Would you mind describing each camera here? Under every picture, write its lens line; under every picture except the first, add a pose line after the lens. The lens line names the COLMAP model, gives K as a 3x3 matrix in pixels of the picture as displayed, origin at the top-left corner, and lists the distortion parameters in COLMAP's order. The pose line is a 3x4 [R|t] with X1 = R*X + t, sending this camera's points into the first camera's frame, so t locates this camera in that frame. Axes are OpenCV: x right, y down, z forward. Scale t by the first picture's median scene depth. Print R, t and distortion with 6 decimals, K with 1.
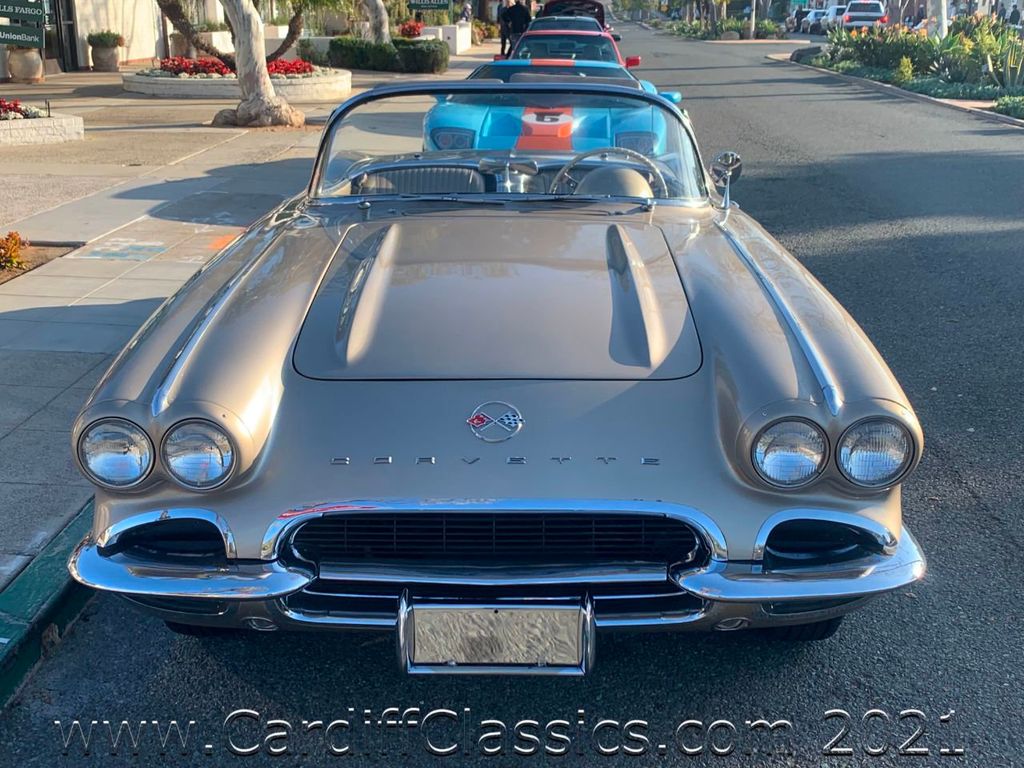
lens RADIAL K [[1226.4, 0, 512.0], [0, 1226.4, 384.0], [0, 0, 1]] dist [0.140999, -0.407936]
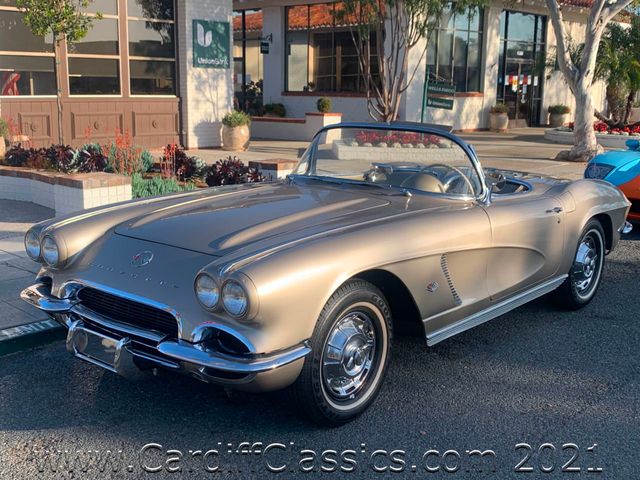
lens RADIAL K [[766.1, 0, 322.3], [0, 766.1, 241.6], [0, 0, 1]] dist [0.161060, -0.482333]
pose [[0.770481, 0.140301, -0.621832, 0.663186], [-0.204362, 0.978357, -0.032473, -0.013045], [0.603817, 0.152099, 0.782477, 0.060612]]
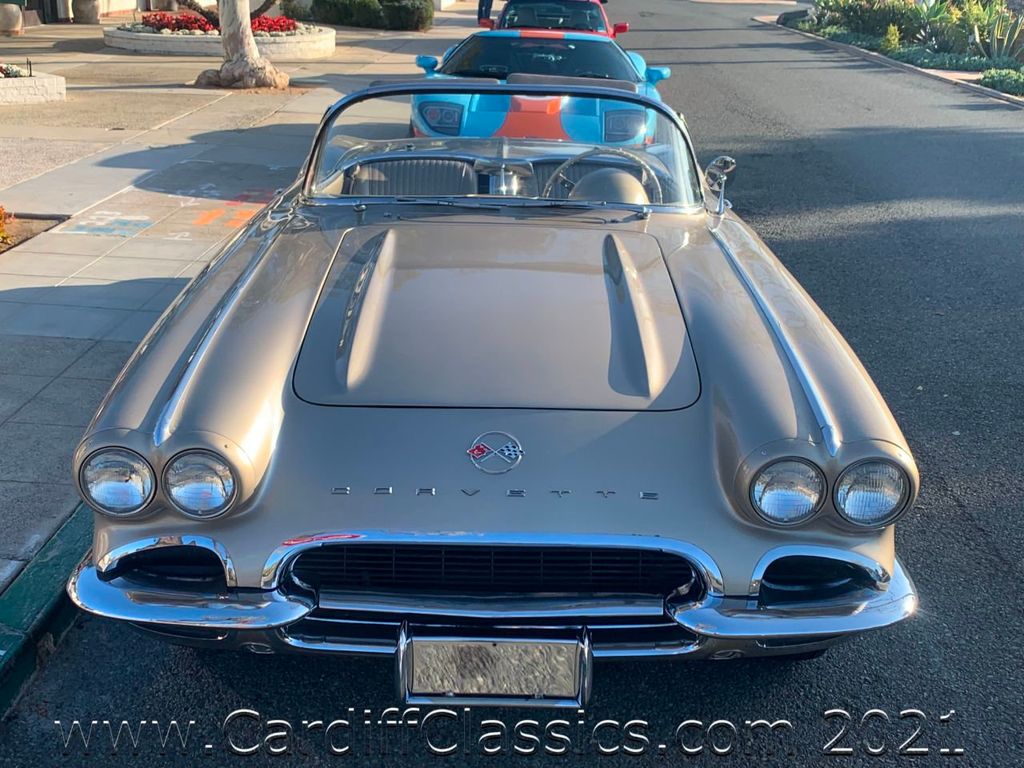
lens RADIAL K [[1226.0, 0, 507.2], [0, 1226.0, 379.7], [0, 0, 1]] dist [0.138154, -0.390351]
pose [[0.999775, 0.015800, 0.014126, -0.011491], [-0.016248, 0.999350, 0.032190, -0.037083], [-0.013608, -0.032412, 0.999382, -0.002003]]
